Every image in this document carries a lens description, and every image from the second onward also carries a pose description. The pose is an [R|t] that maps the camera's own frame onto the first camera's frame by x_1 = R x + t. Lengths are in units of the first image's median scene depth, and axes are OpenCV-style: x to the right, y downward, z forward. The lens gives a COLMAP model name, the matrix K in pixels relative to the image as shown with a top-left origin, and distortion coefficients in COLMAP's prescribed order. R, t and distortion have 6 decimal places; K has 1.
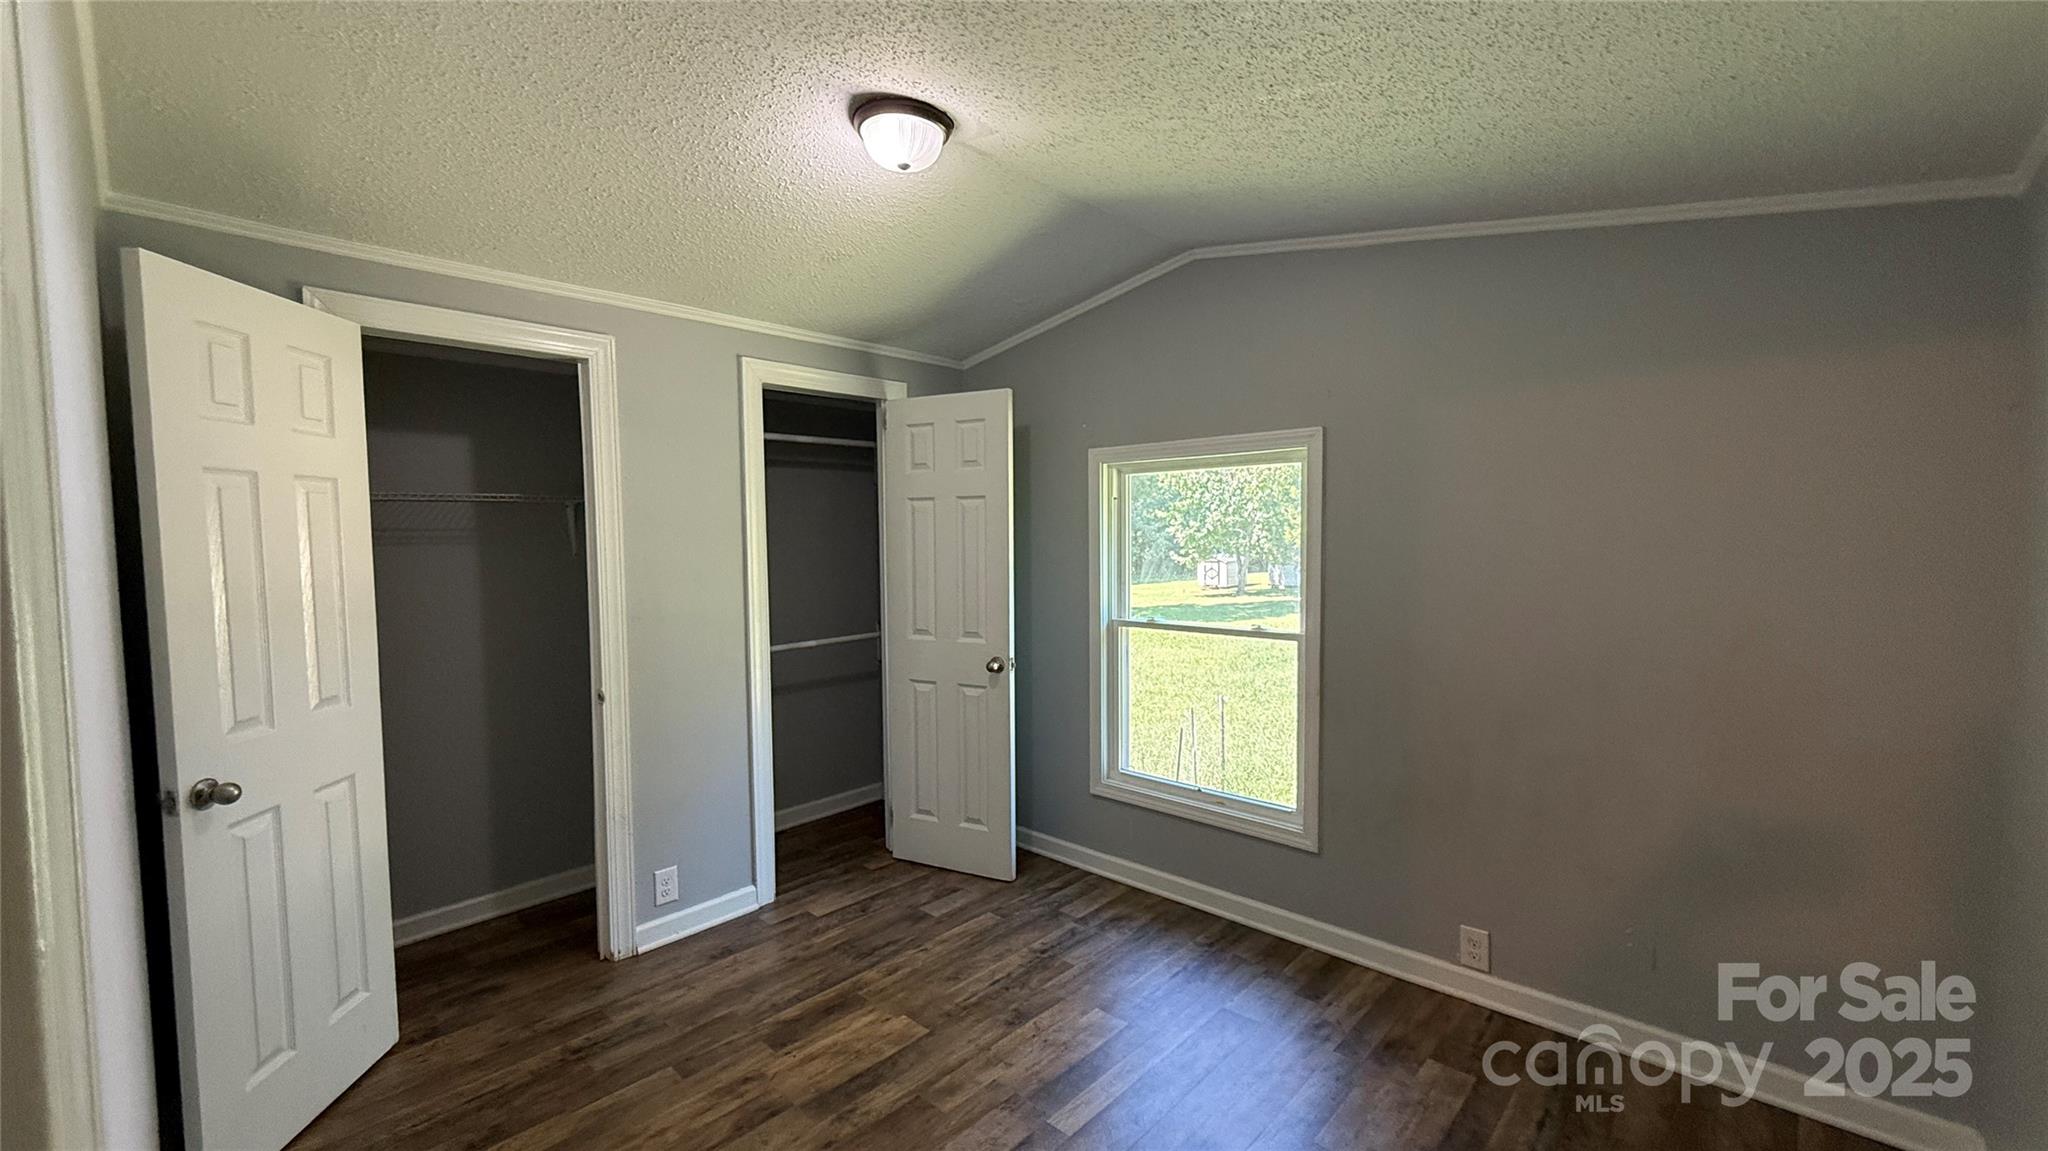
lens RADIAL K [[815.1, 0, 1028.9], [0, 815.1, 574.3], [0, 0, 1]] dist [-0.001350, 0.000101]
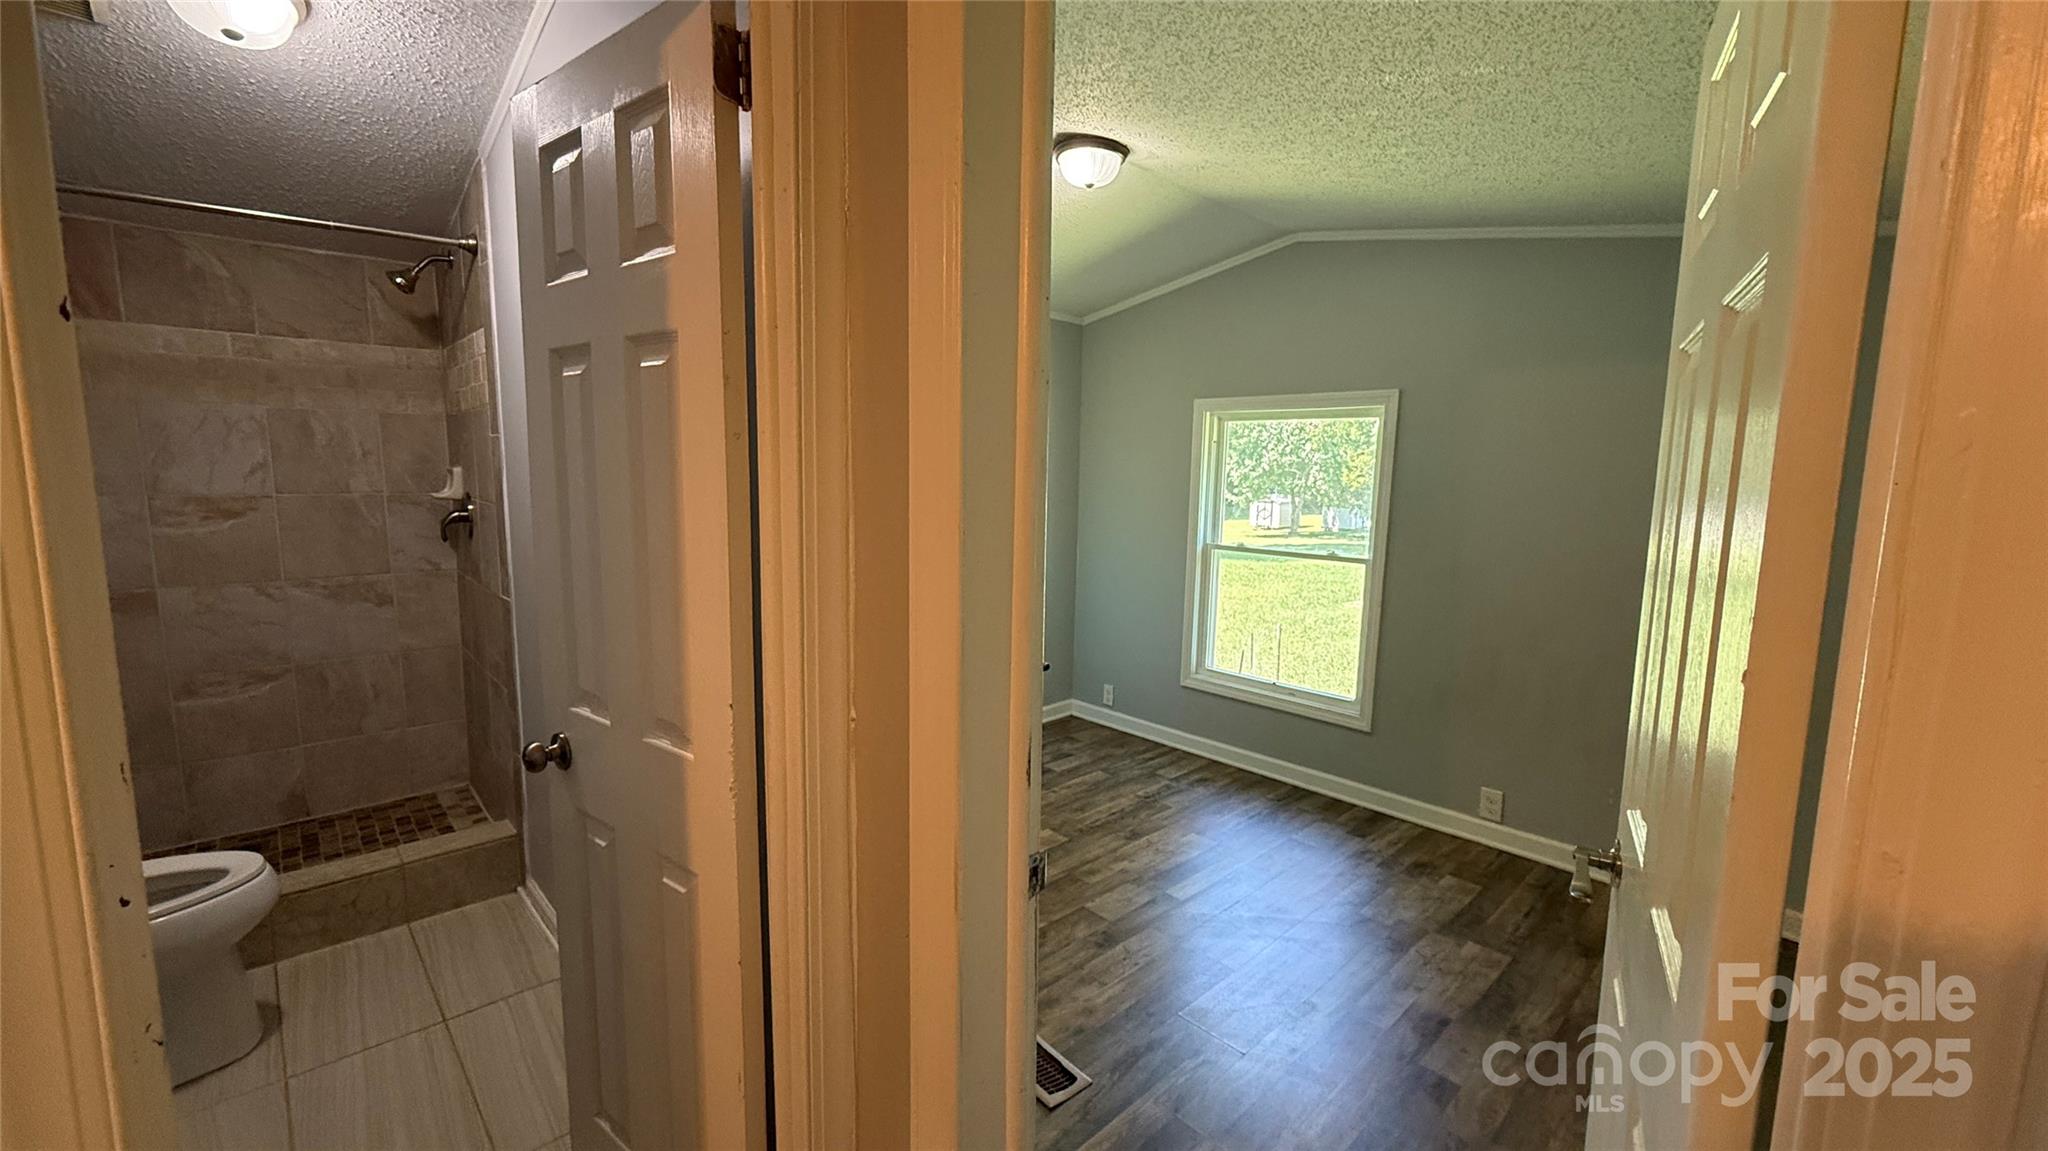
lens RADIAL K [[815.1, 0, 1028.9], [0, 815.1, 574.3], [0, 0, 1]] dist [-0.001350, 0.000101]
pose [[0.997680, 0.040084, -0.055024, -0.104470], [-0.035452, 0.995943, 0.082713, 0.012244], [0.058116, -0.080570, 0.995053, -0.244807]]
